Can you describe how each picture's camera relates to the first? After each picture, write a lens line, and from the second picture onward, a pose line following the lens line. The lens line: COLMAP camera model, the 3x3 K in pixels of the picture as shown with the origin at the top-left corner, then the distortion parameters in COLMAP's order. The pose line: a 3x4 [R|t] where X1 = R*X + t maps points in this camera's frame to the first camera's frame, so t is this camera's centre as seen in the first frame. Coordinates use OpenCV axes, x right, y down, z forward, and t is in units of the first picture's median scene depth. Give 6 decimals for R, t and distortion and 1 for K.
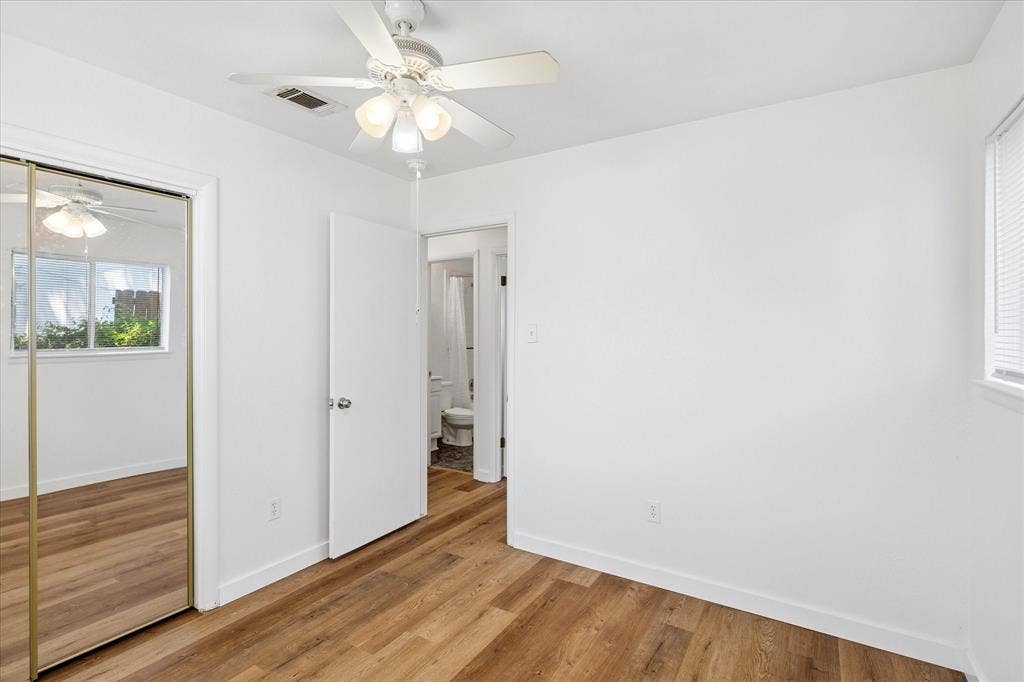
lens RADIAL K [[493.2, 0, 511.2], [0, 493.2, 334.6], [0, 0, 1]] dist [-0.002352, 0.000218]
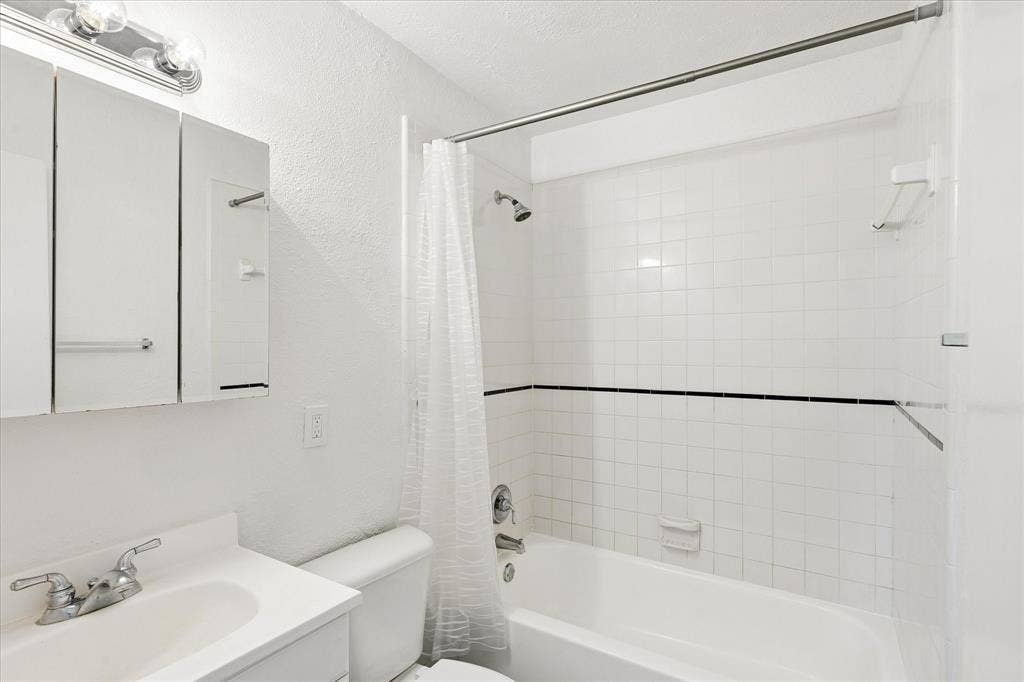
lens RADIAL K [[493.2, 0, 512.8], [0, 493.2, 343.2], [0, 0, 1]] dist [-0.002352, 0.000218]
pose [[0.999980, -0.005445, -0.003360, -0.073319], [0.005420, 0.999959, -0.007309, -0.001926], [0.003400, 0.007290, 0.999968, 0.723464]]
